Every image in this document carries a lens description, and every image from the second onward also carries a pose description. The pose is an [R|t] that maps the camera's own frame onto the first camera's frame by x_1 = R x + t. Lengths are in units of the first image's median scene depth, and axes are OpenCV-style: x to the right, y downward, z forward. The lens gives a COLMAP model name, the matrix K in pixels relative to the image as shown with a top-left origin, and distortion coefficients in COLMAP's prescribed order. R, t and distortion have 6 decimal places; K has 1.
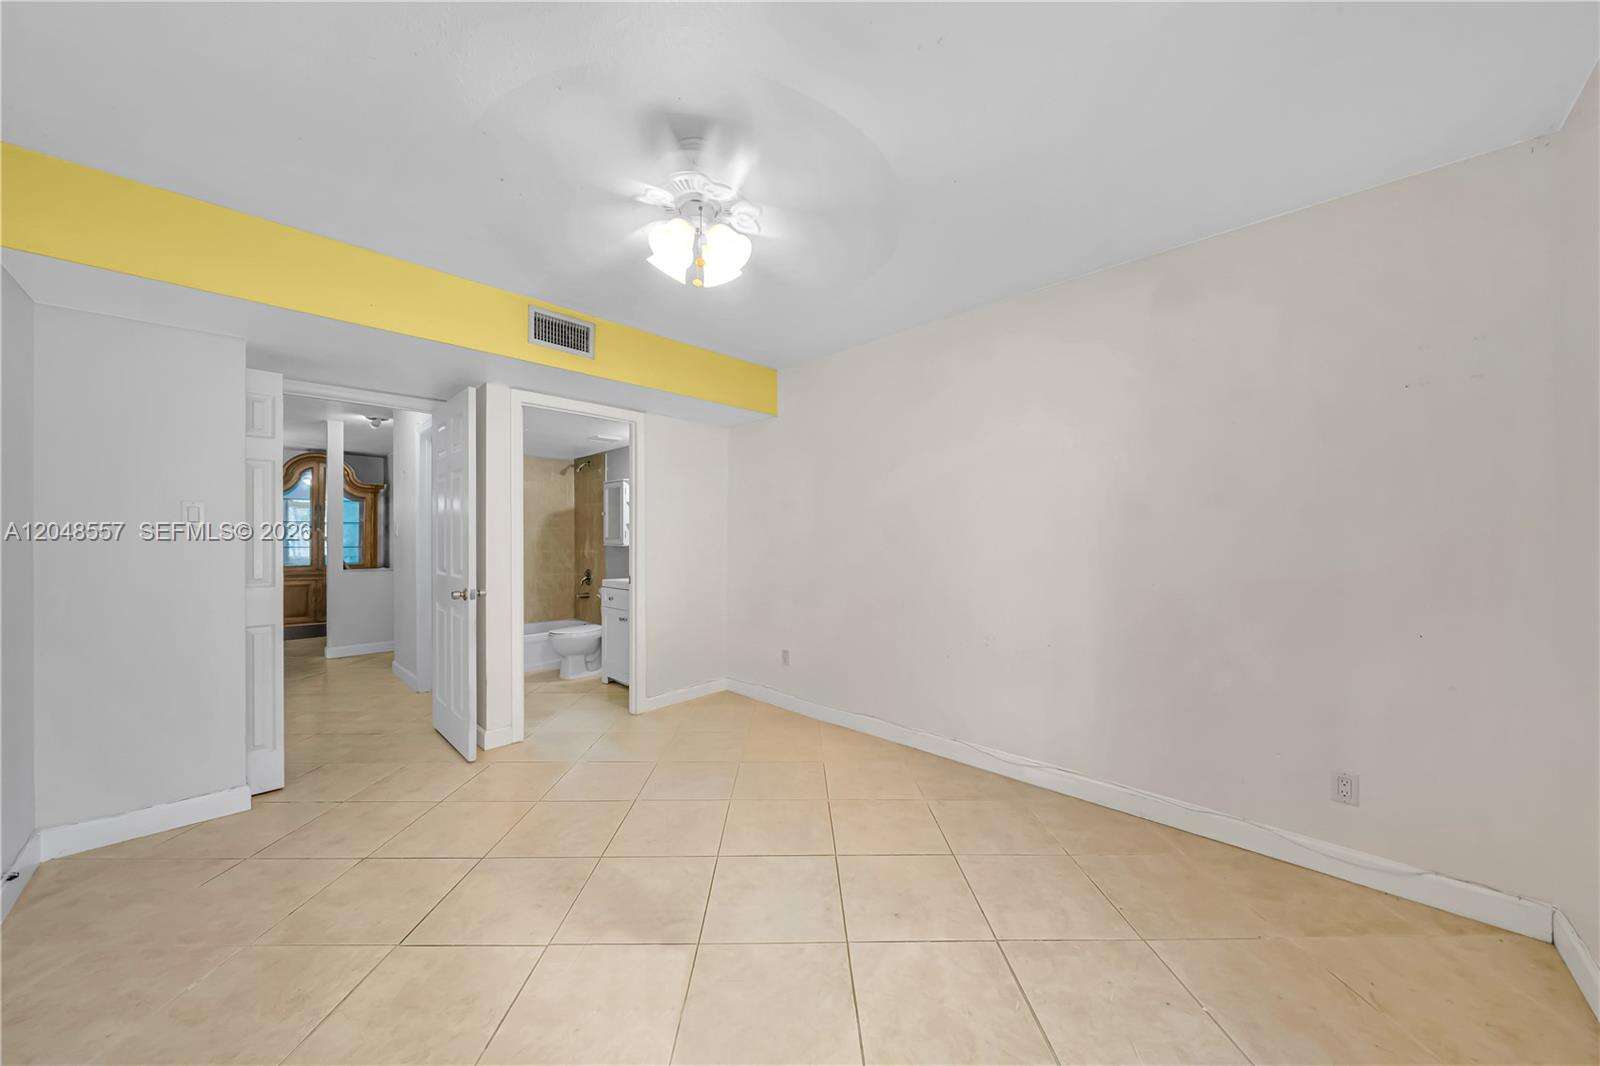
lens RADIAL K [[543.6, 0, 800.8], [0, 543.6, 537.1], [0, 0, 1]] dist [-0.004081, 0.000072]
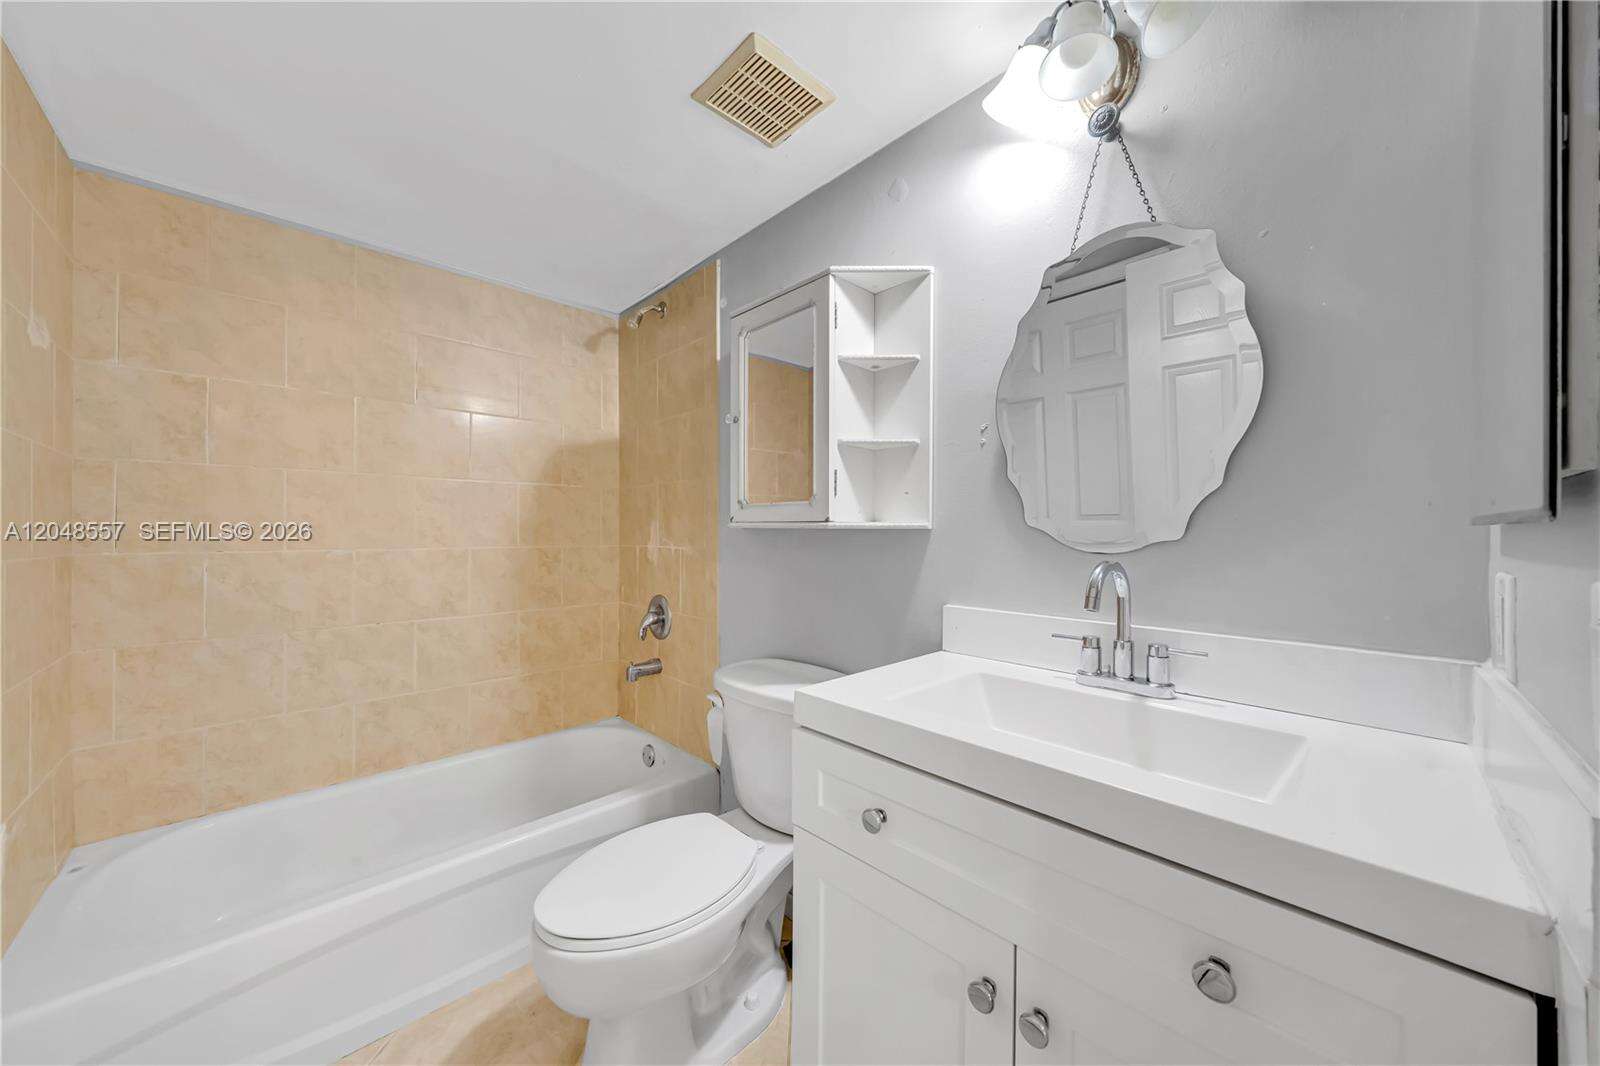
lens RADIAL K [[543.6, 0, 800.8], [0, 543.6, 537.1], [0, 0, 1]] dist [-0.004081, 0.000072]
pose [[0.999582, 0.001769, -0.028873, -0.277724], [-0.001915, 0.999986, -0.005032, 0.021221], [0.028863, 0.005085, 0.999570, 0.619169]]
